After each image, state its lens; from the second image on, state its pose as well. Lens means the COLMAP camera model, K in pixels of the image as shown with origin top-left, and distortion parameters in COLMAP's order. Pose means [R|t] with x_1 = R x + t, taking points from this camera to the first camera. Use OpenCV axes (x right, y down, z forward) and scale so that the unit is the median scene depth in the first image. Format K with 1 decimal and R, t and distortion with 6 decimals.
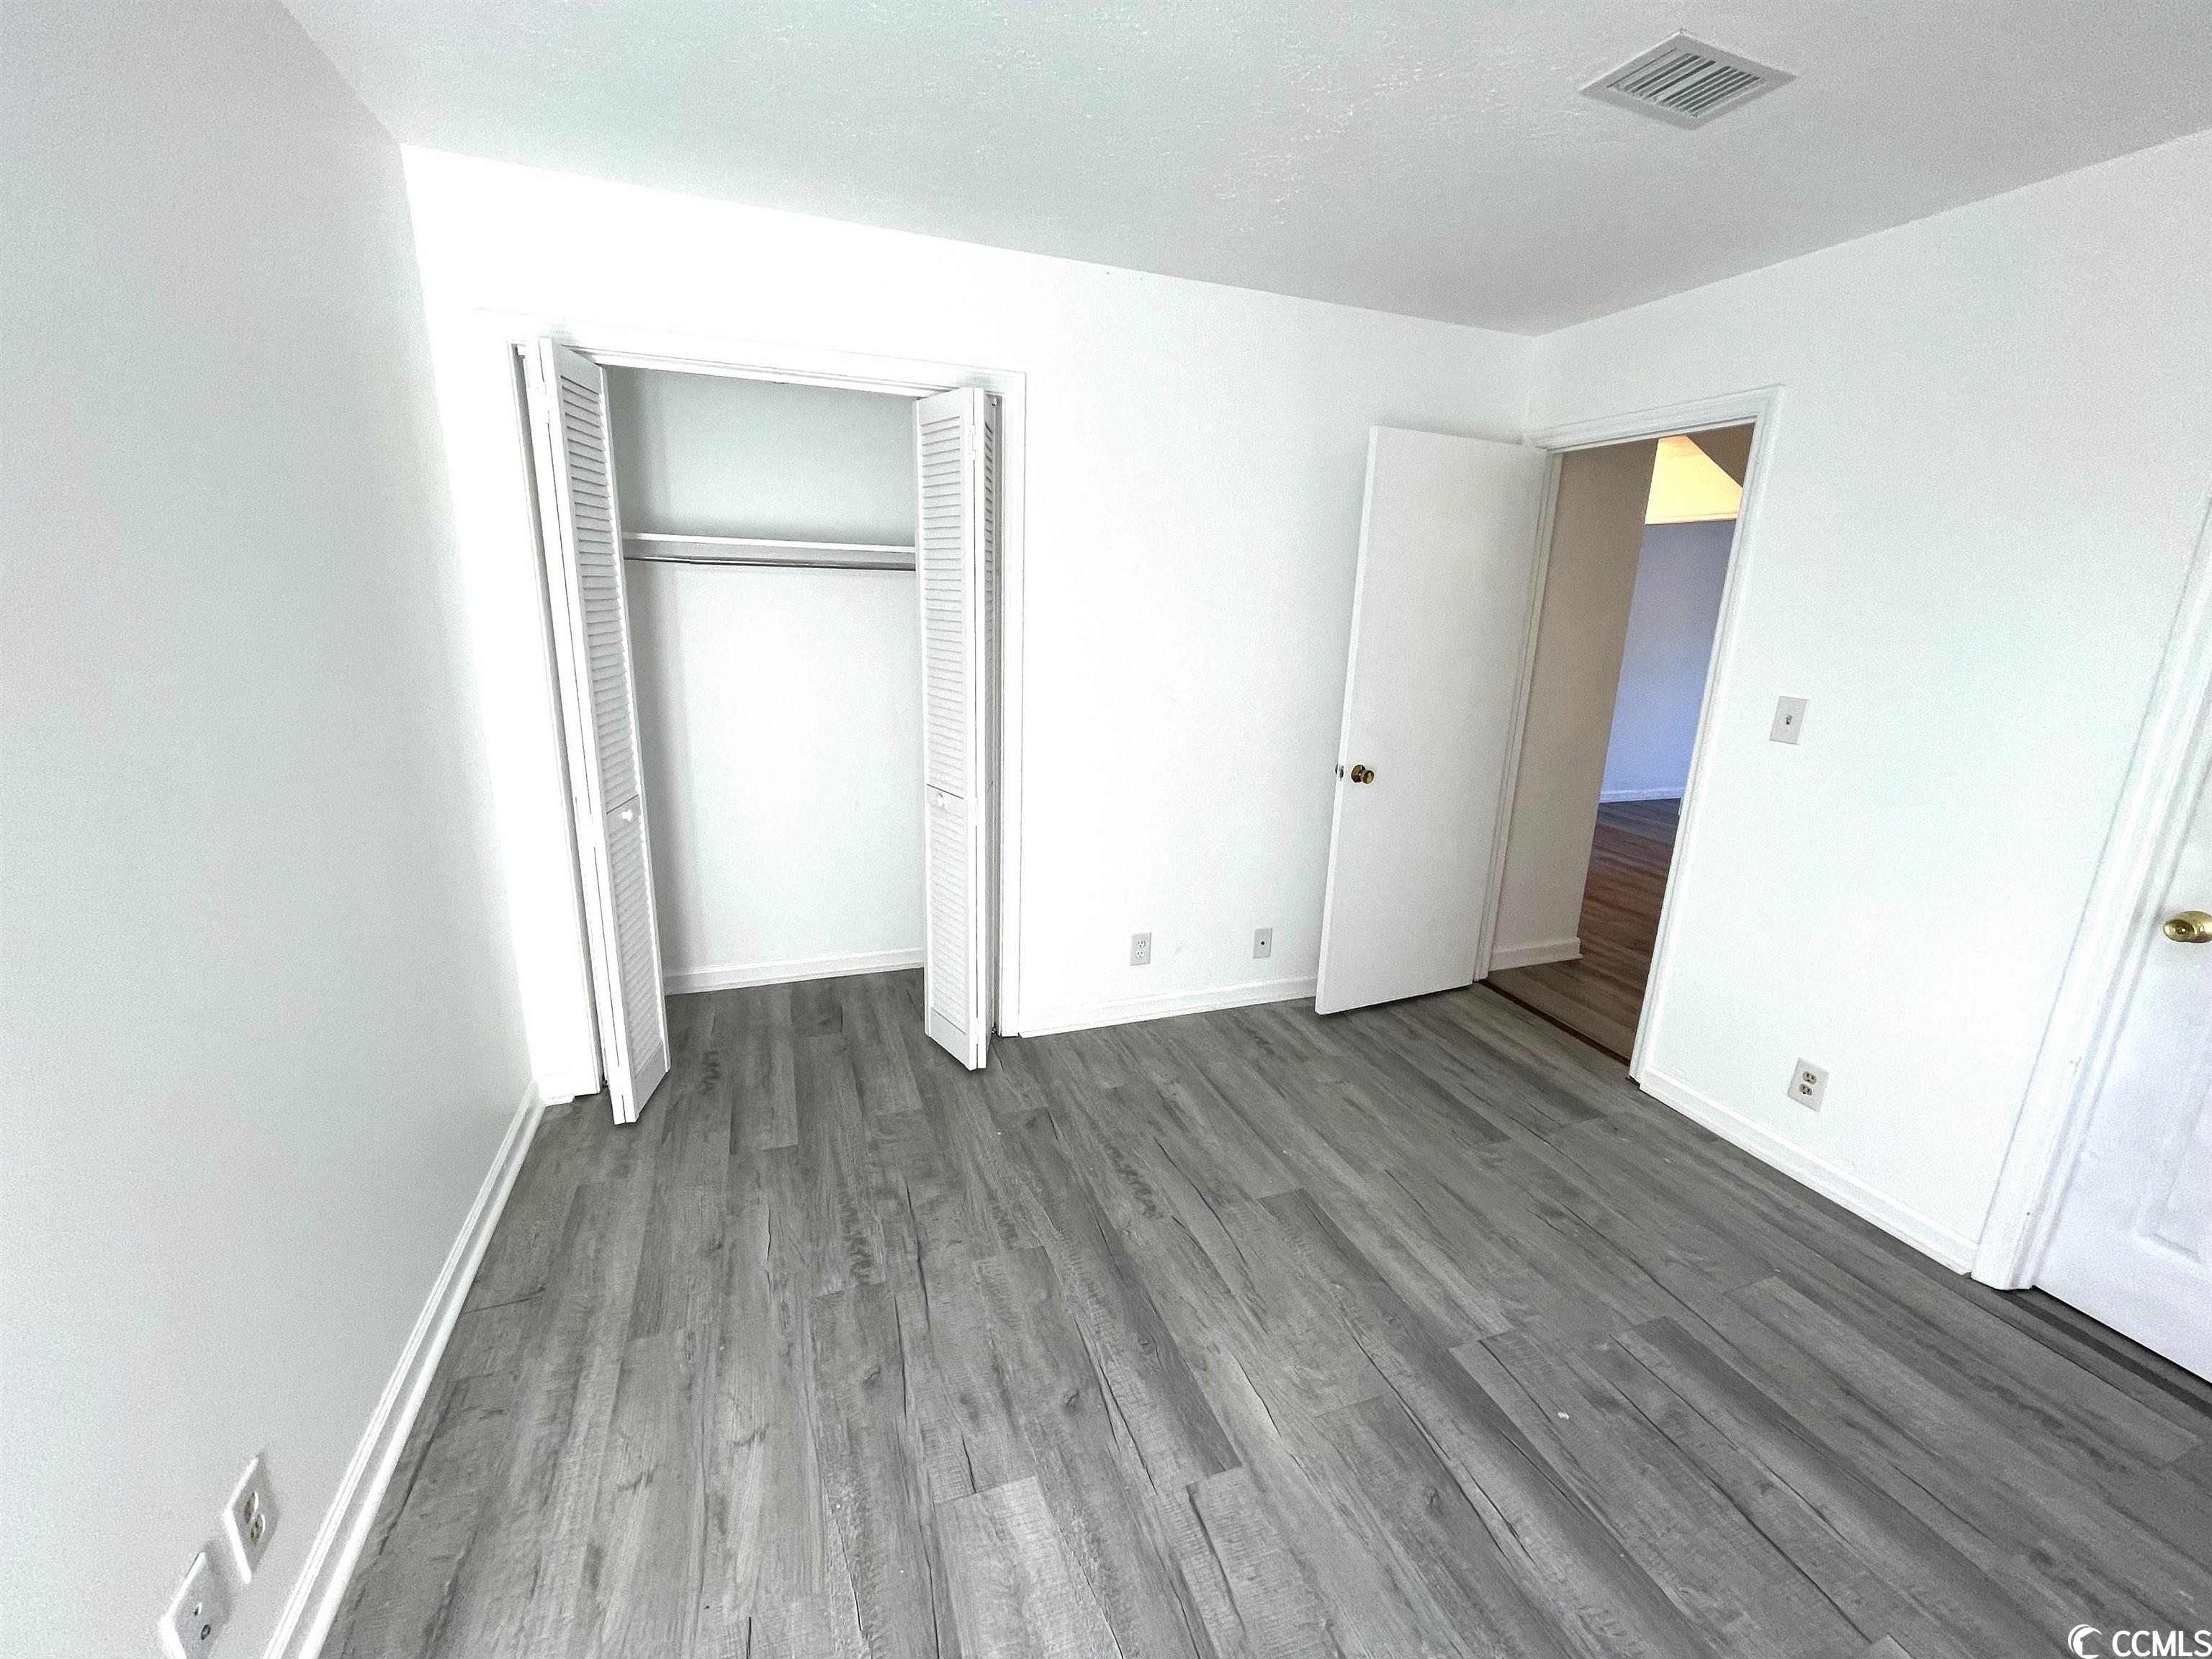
lens RADIAL K [[890.4, 0, 1107.5], [0, 890.4, 819.8], [0, 0, 1]] dist [-0.003124, 0.000498]
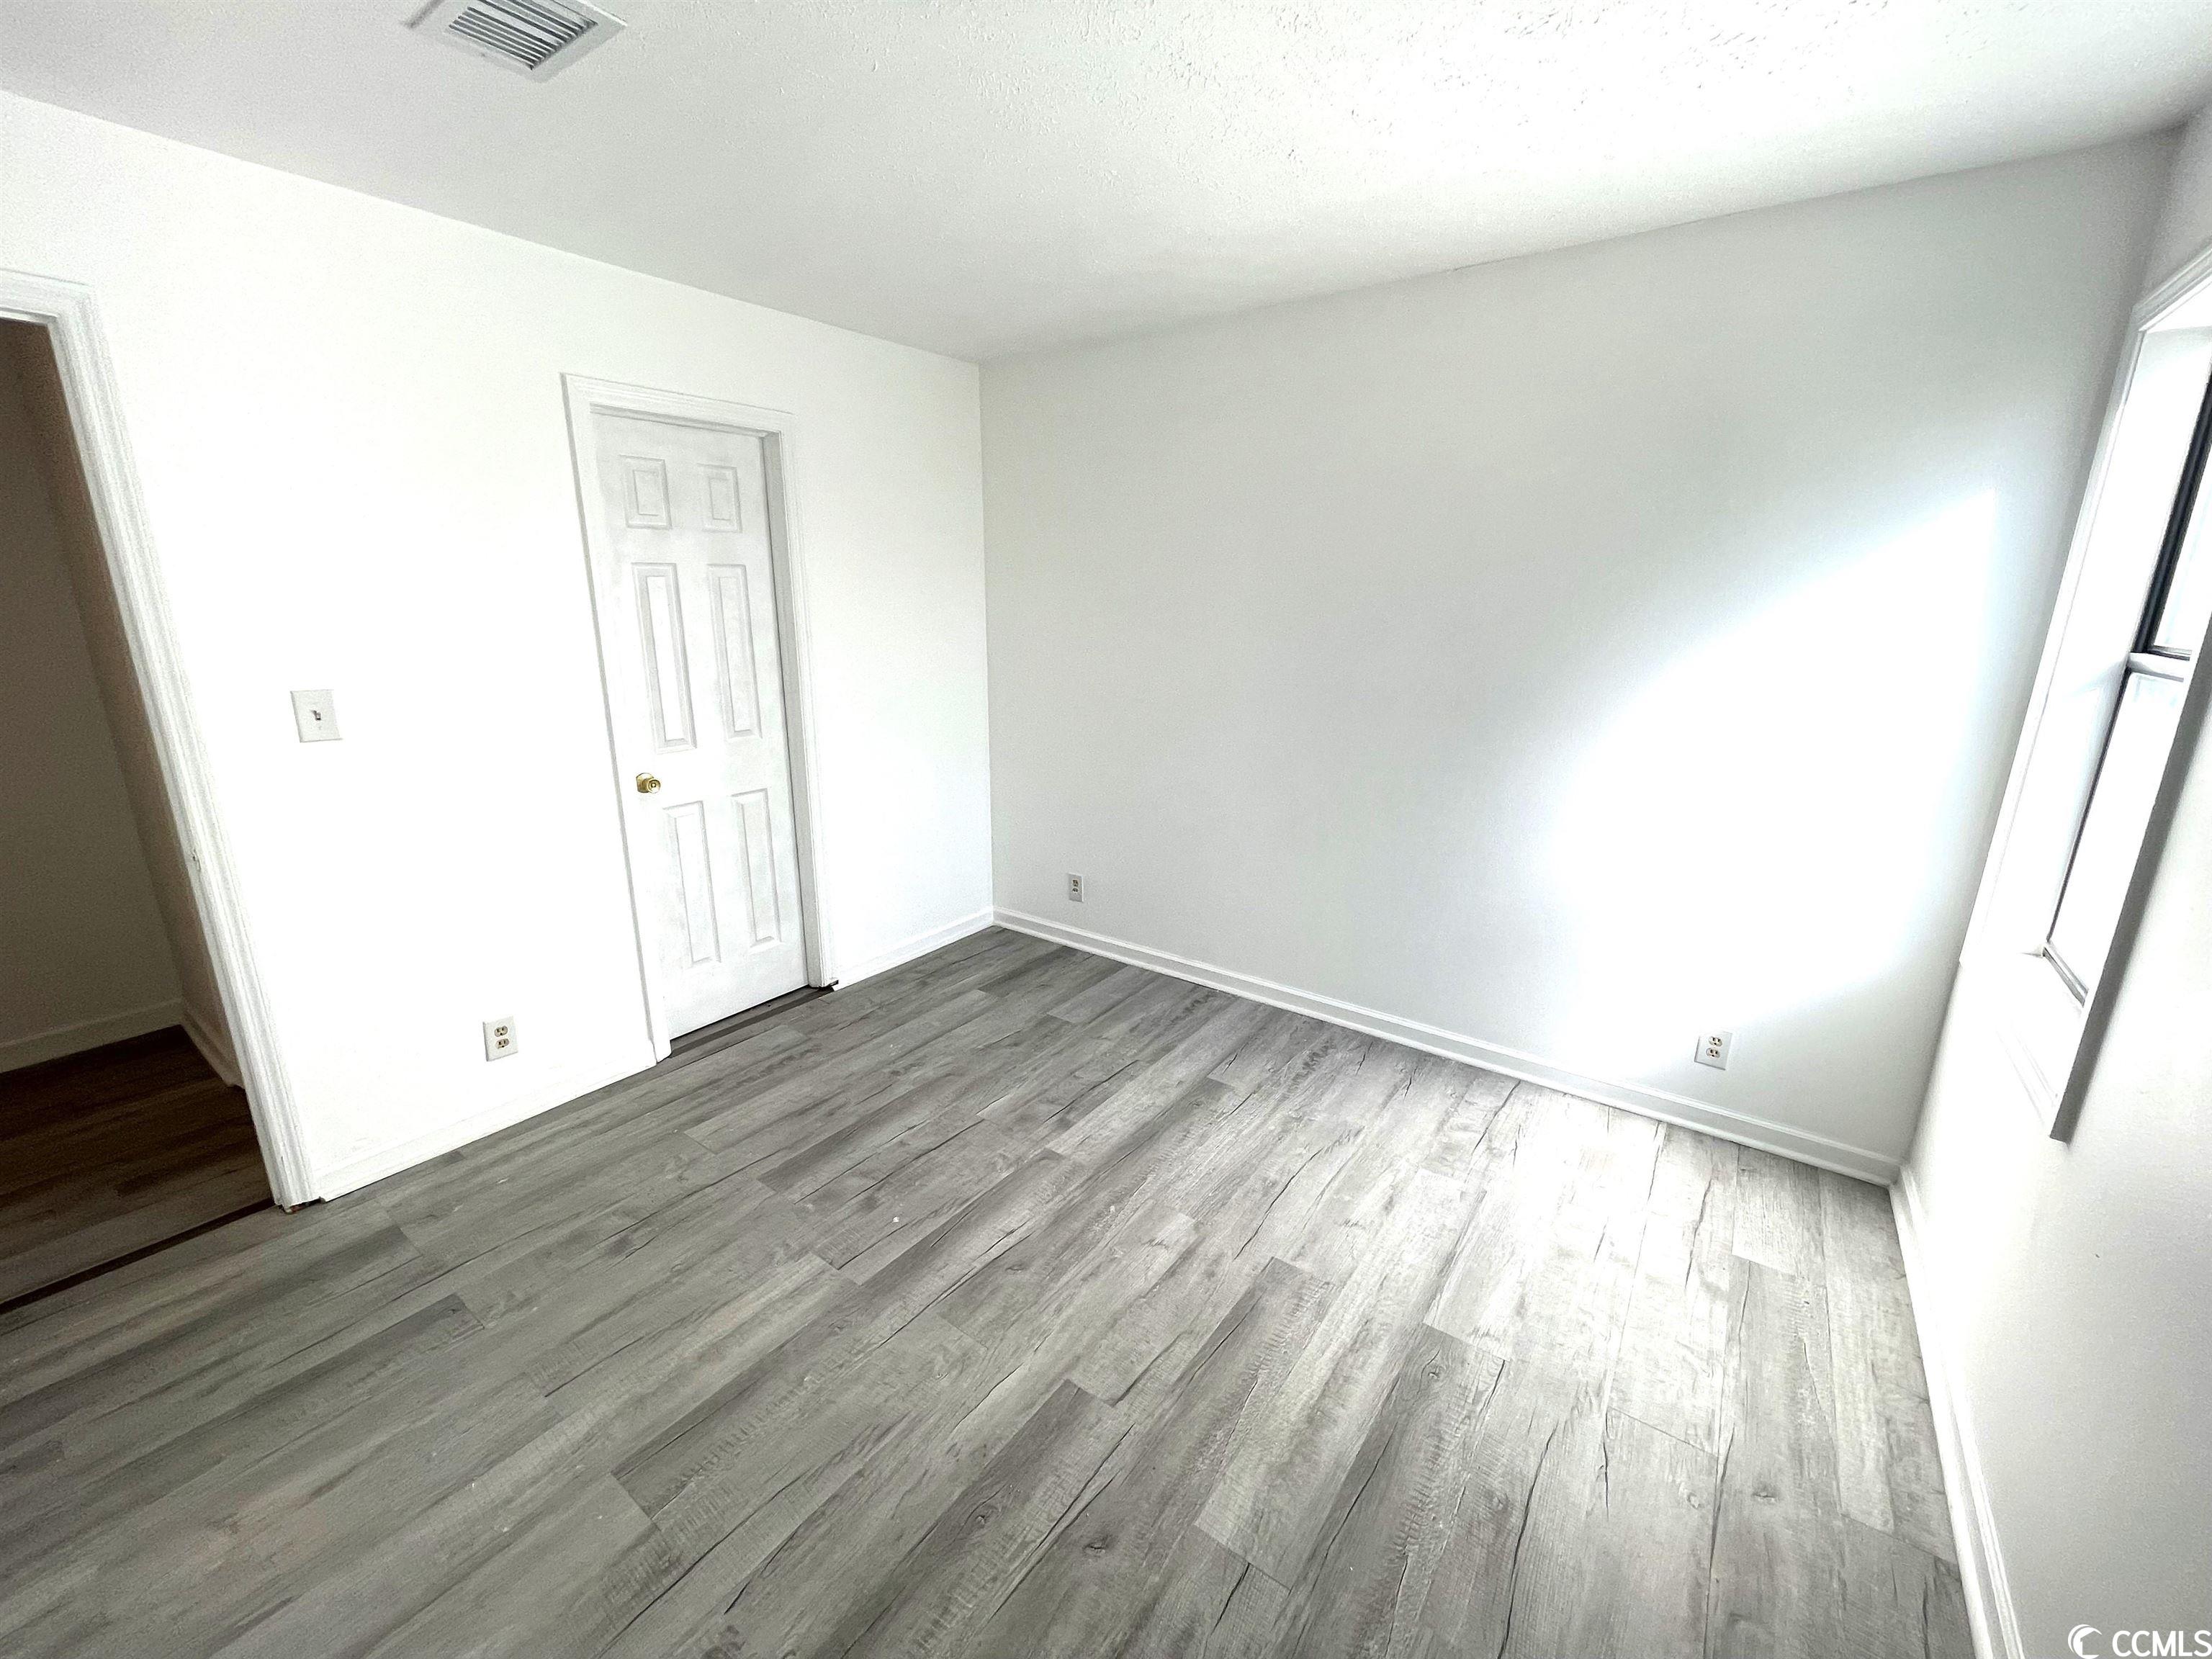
lens RADIAL K [[890.4, 0, 1107.5], [0, 890.4, 819.8], [0, 0, 1]] dist [-0.003124, 0.000498]
pose [[-0.547046, -0.239435, 0.802129, -0.540069], [0.183420, 0.900651, 0.393935, -0.302091], [-0.816760, 0.362627, -0.448781, 1.073615]]
